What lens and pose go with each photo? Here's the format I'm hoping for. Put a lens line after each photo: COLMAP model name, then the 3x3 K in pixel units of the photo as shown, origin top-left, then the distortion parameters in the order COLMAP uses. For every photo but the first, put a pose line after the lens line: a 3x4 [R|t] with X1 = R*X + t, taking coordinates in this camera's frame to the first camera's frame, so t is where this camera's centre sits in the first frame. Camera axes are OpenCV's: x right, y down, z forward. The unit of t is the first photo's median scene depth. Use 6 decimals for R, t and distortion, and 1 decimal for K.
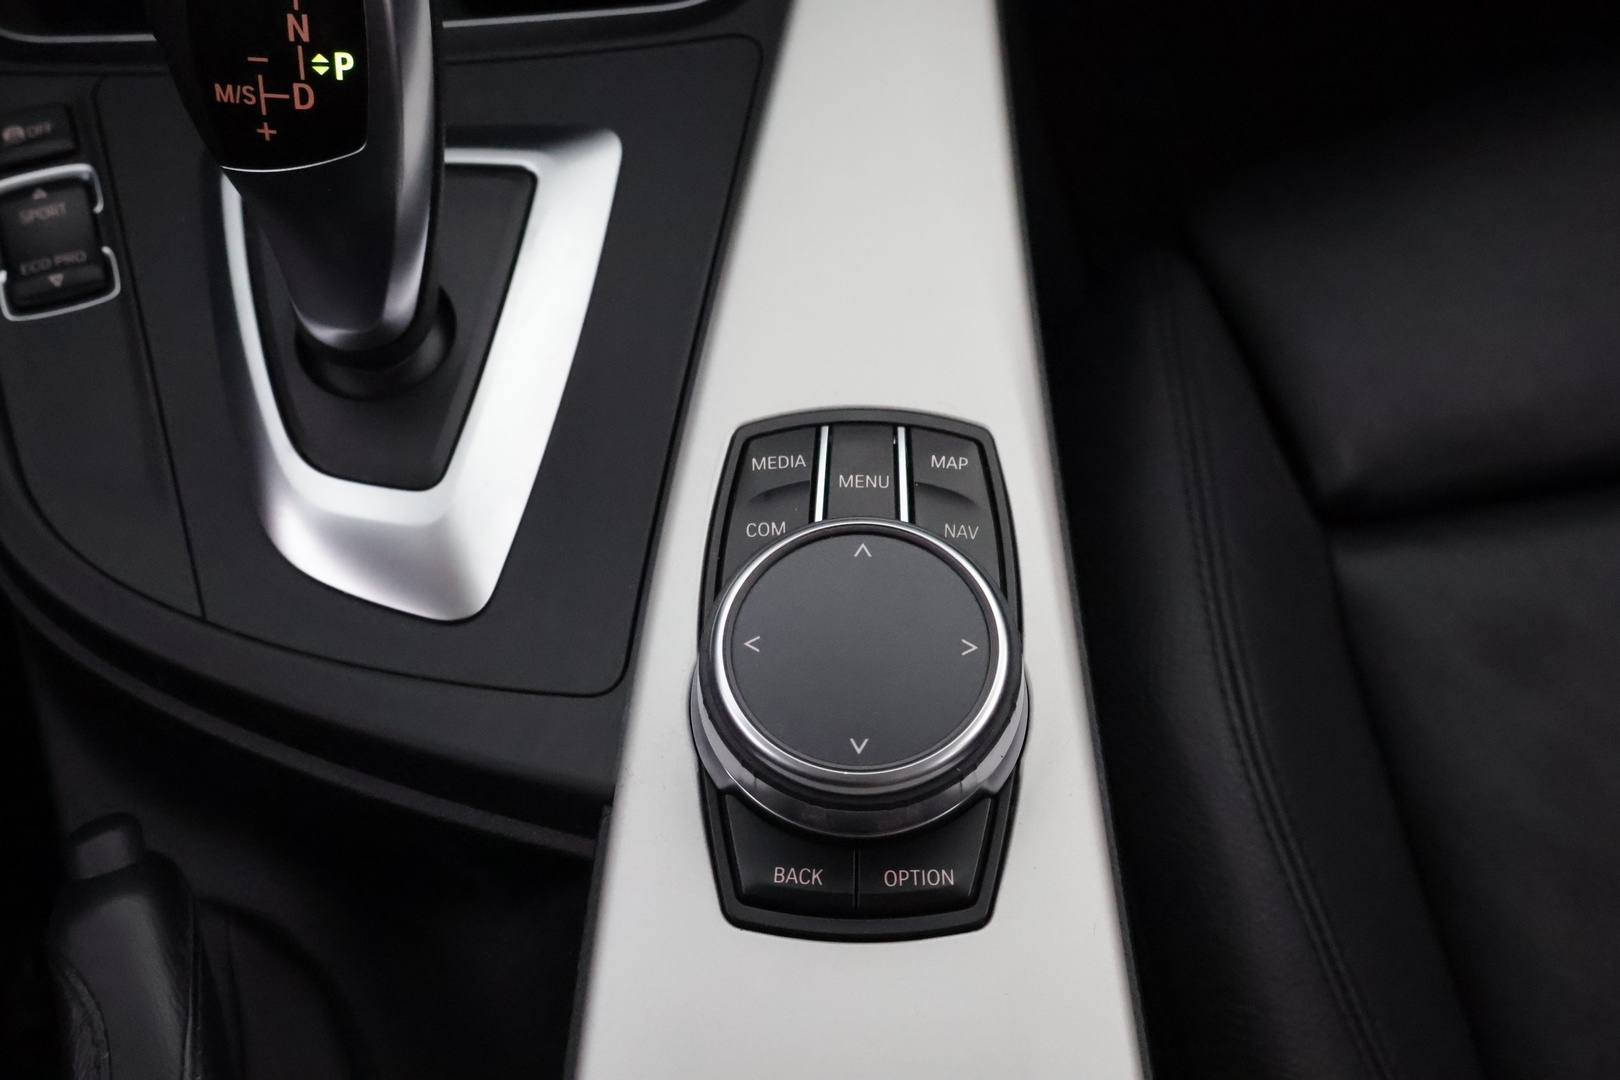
lens RADIAL K [[2200.6, 0, 813.6], [0, 2200.6, 540.9], [0, 0, 1]] dist [0.001549, 0.000000]
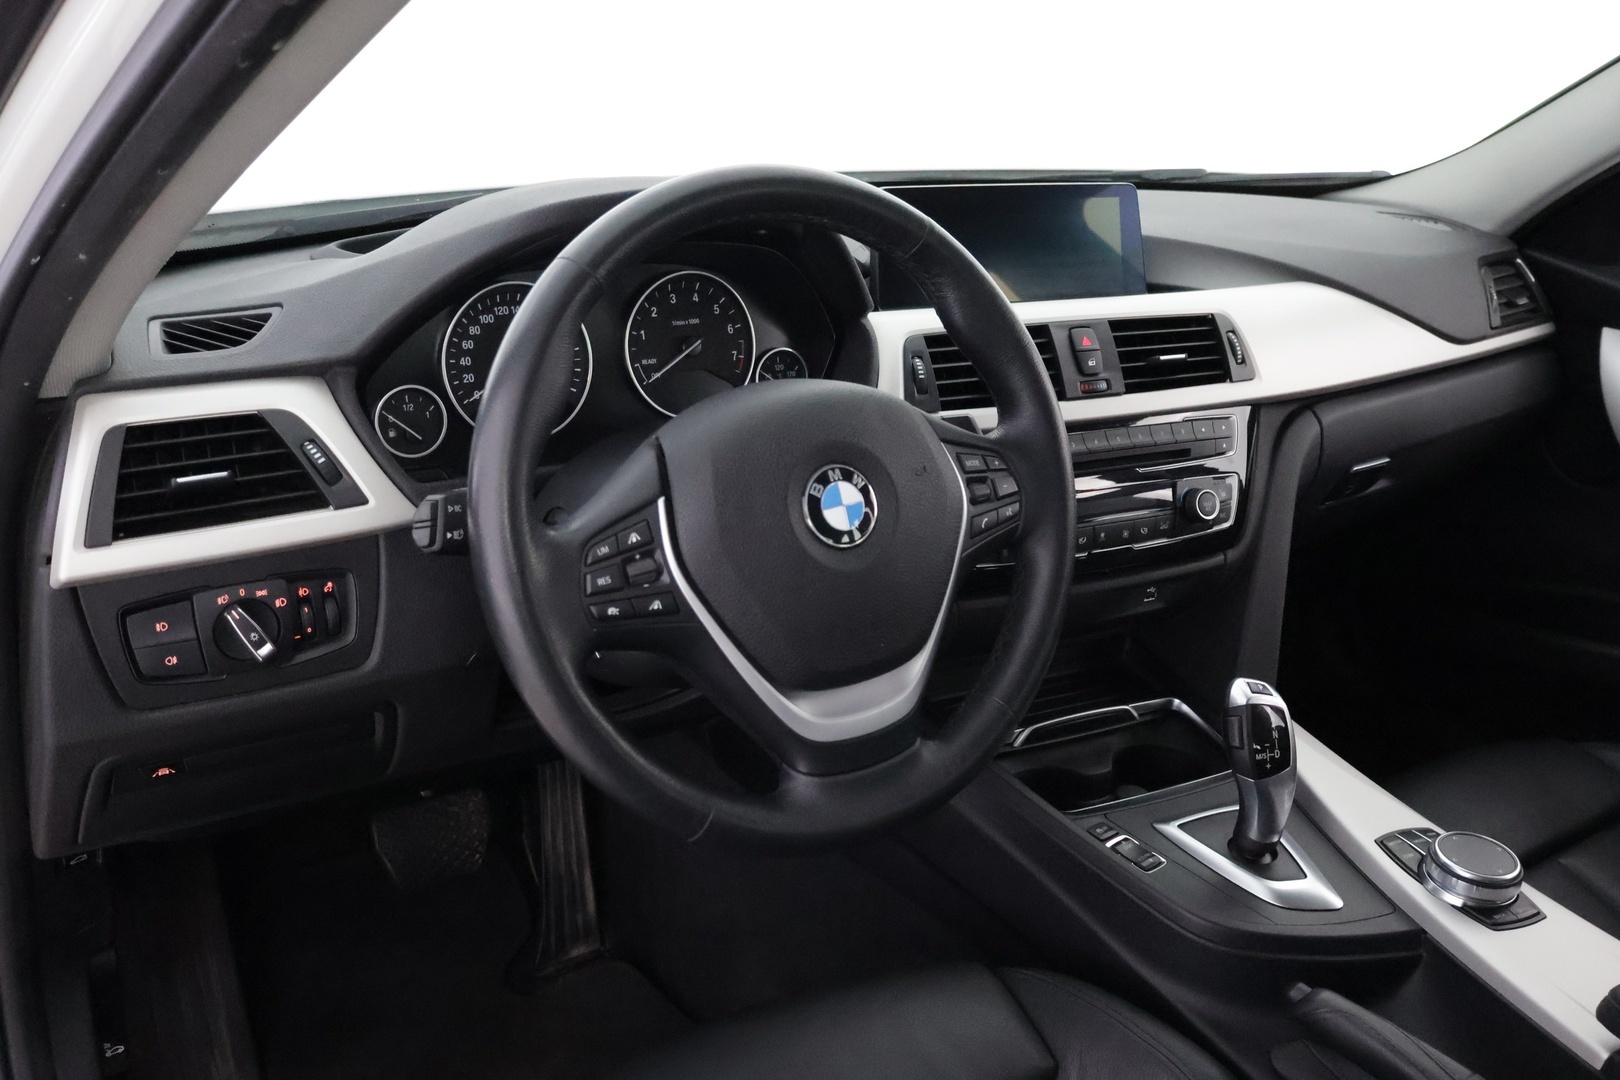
lens RADIAL K [[1453.6, 0, 814.1], [0, 1453.6, 541.3], [0, 0, 1]] dist [0.010713, -0.006426]
pose [[0.909611, -0.088076, 0.406017, -1.900799], [0.317243, 0.778268, -0.541901, 0.599827], [-0.268261, 0.621725, 0.735863, -0.816918]]
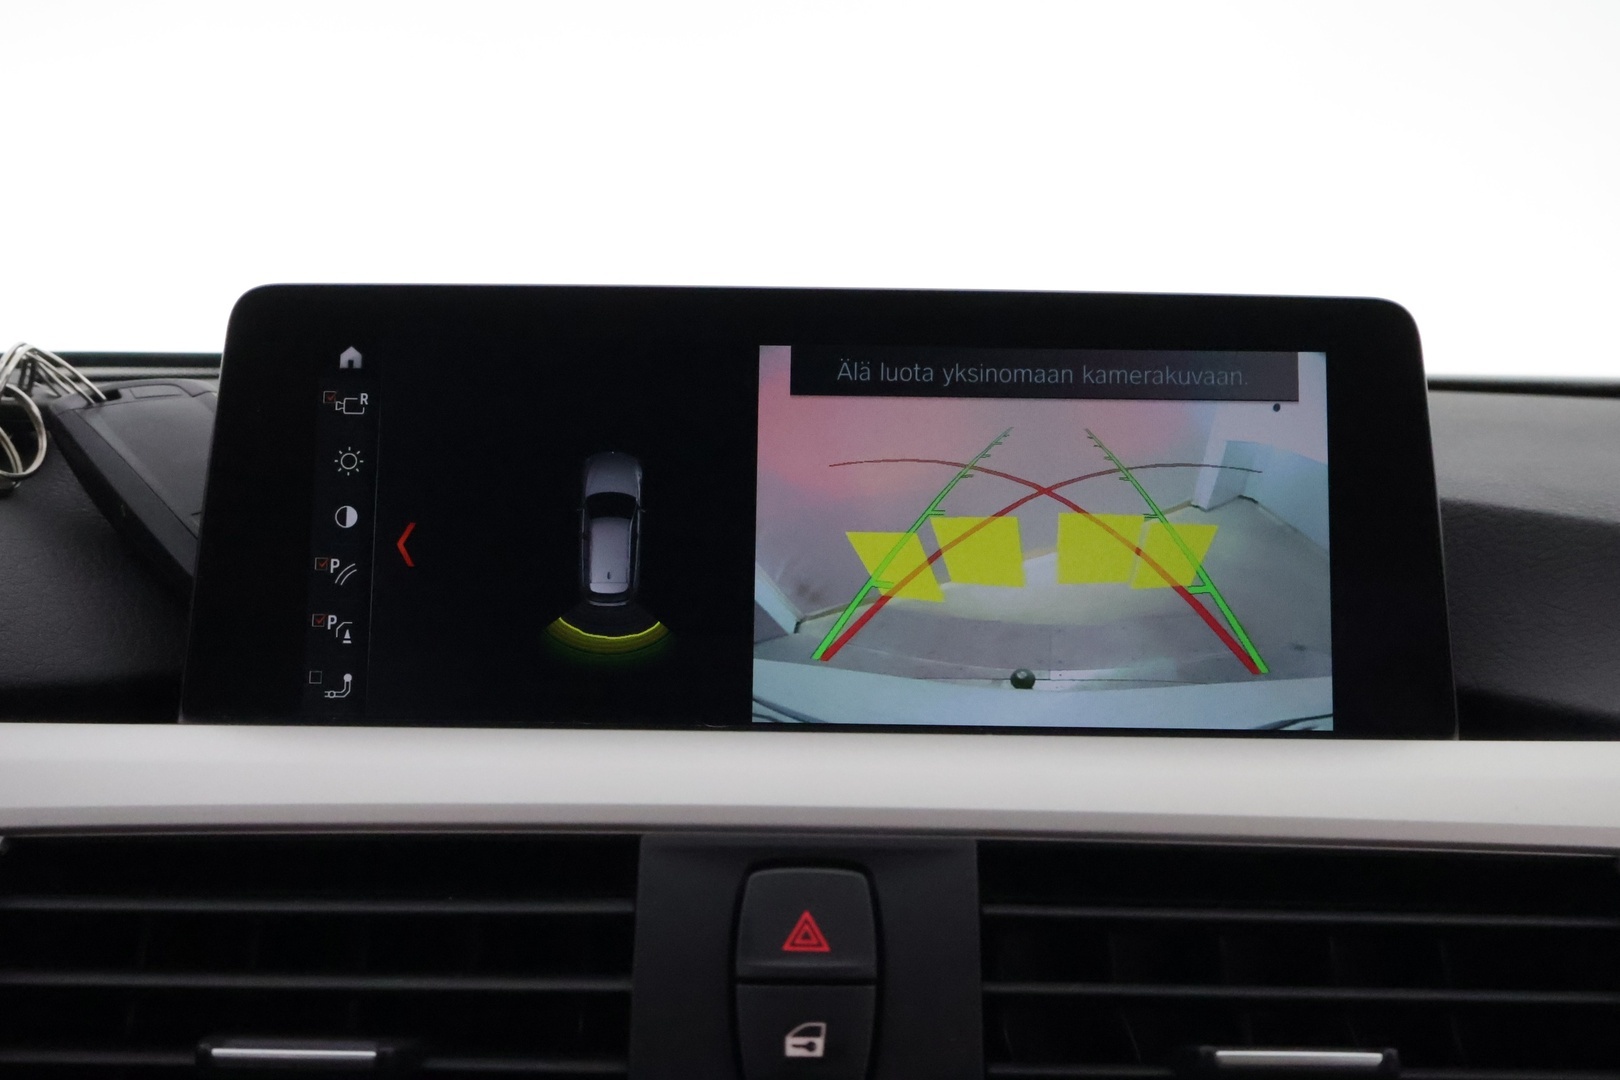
lens RADIAL K [[1987.2, 0, 811.6], [0, 1987.2, 545.6], [0, 0, 1]] dist [-0.001387, 0.000000]
pose [[0.997999, 0.048411, -0.040667, -0.279755], [-0.062023, 0.624805, -0.778314, -0.474356], [-0.012270, 0.779279, 0.626557, 0.191376]]
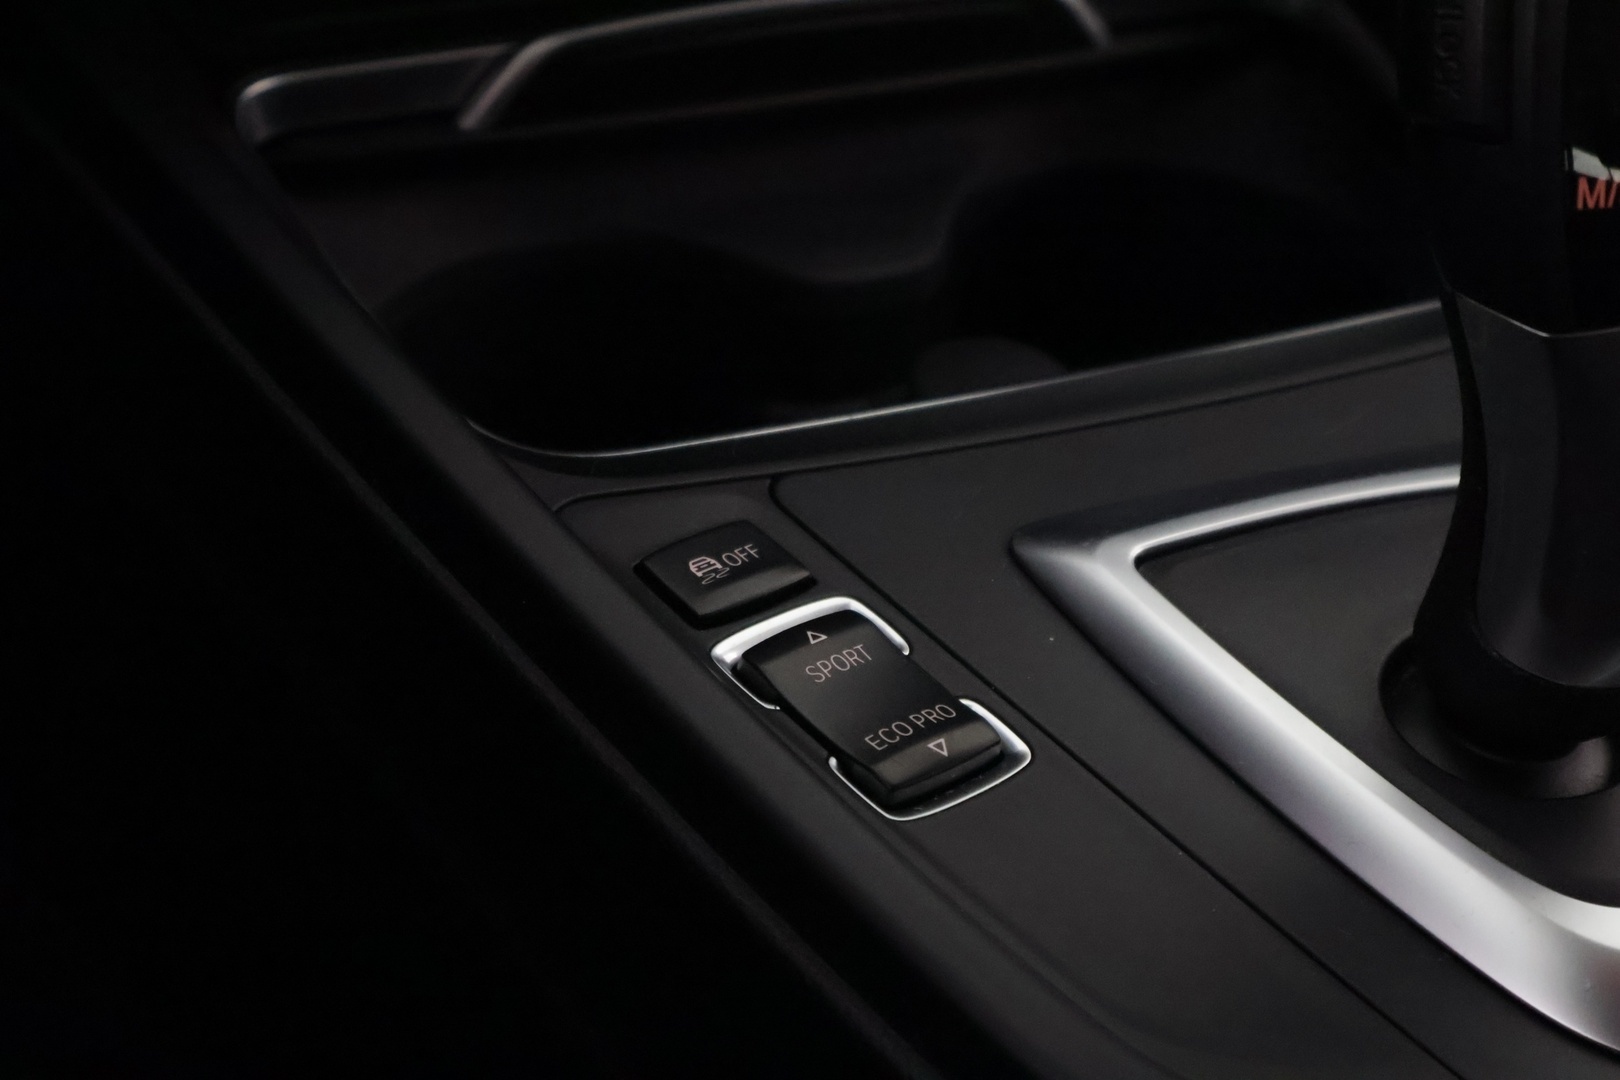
lens RADIAL K [[3097.7, 0, 808.6], [0, 3097.7, 553.2], [0, 0, 1]] dist [-0.026046, 0.000000]
pose [[0.912599, -0.135910, 0.385604, -0.808390], [0.278537, 0.897081, -0.343020, 0.119264], [-0.299298, 0.420444, 0.856532, 0.373309]]
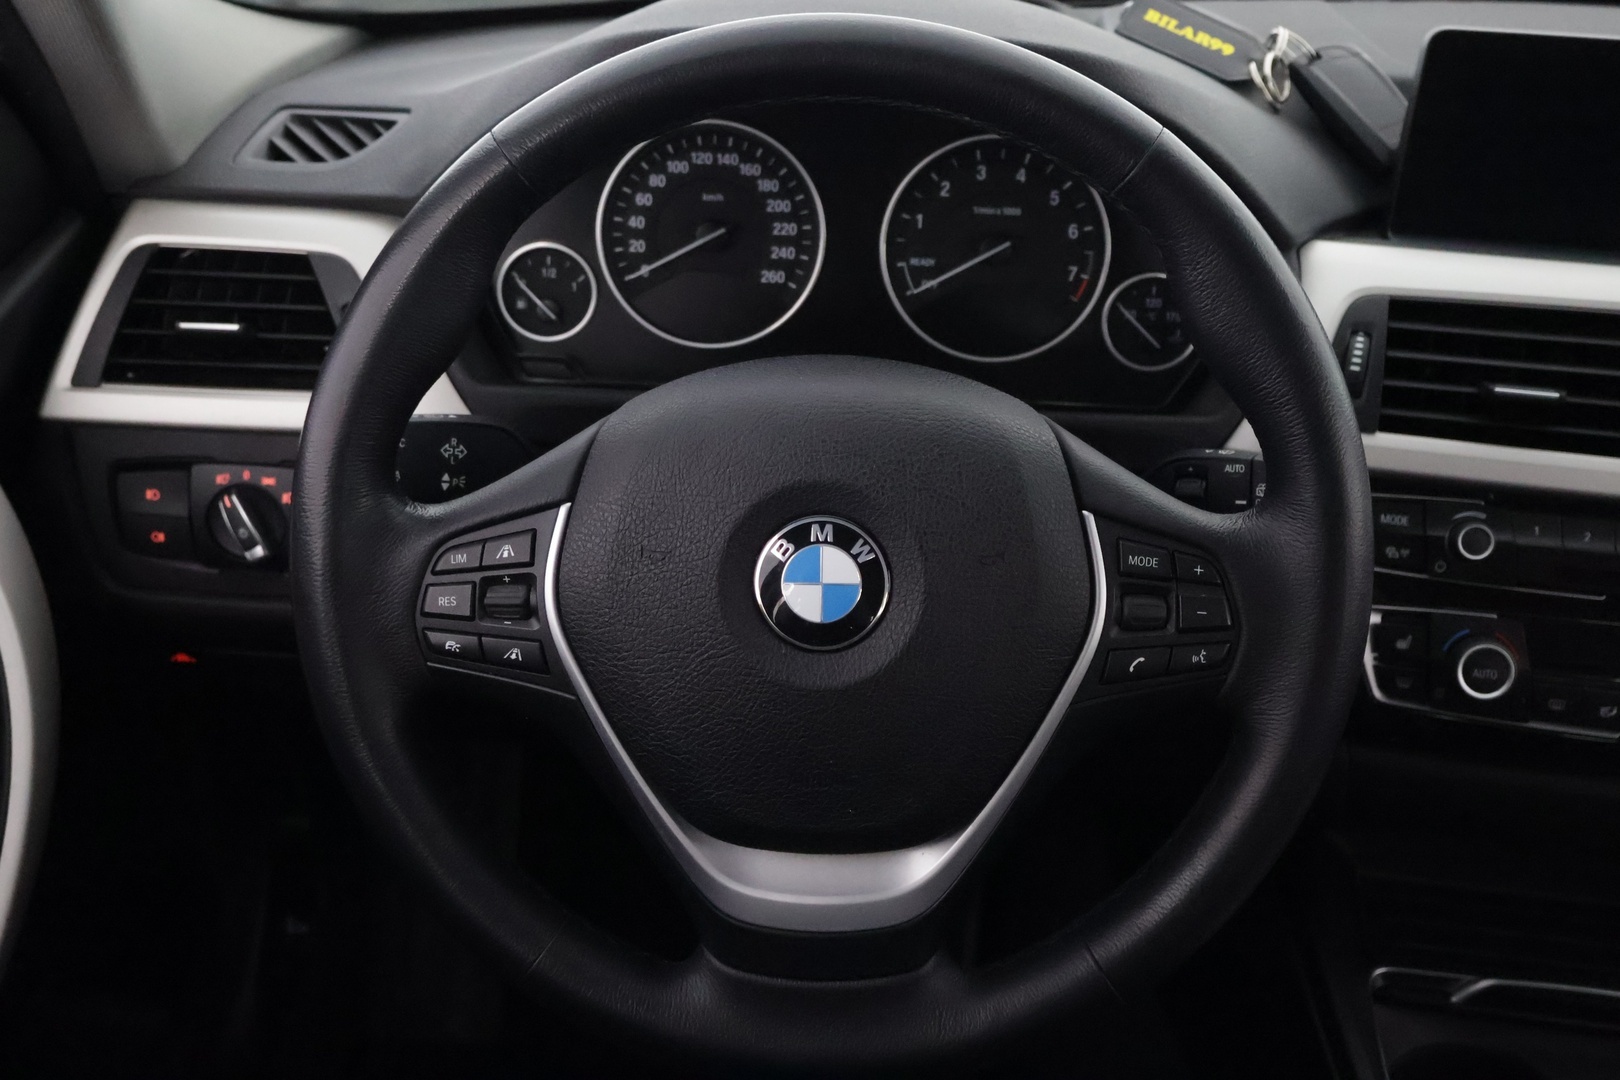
lens RADIAL K [[1987.2, 0, 802.1], [0, 1987.2, 536.7], [0, 0, 1]] dist [-0.001387, 0.000000]
pose [[0.976553, 0.143023, -0.160898, -0.872126], [-0.204823, 0.847357, -0.489931, 0.323426], [0.066266, 0.511400, 0.856784, -0.878055]]
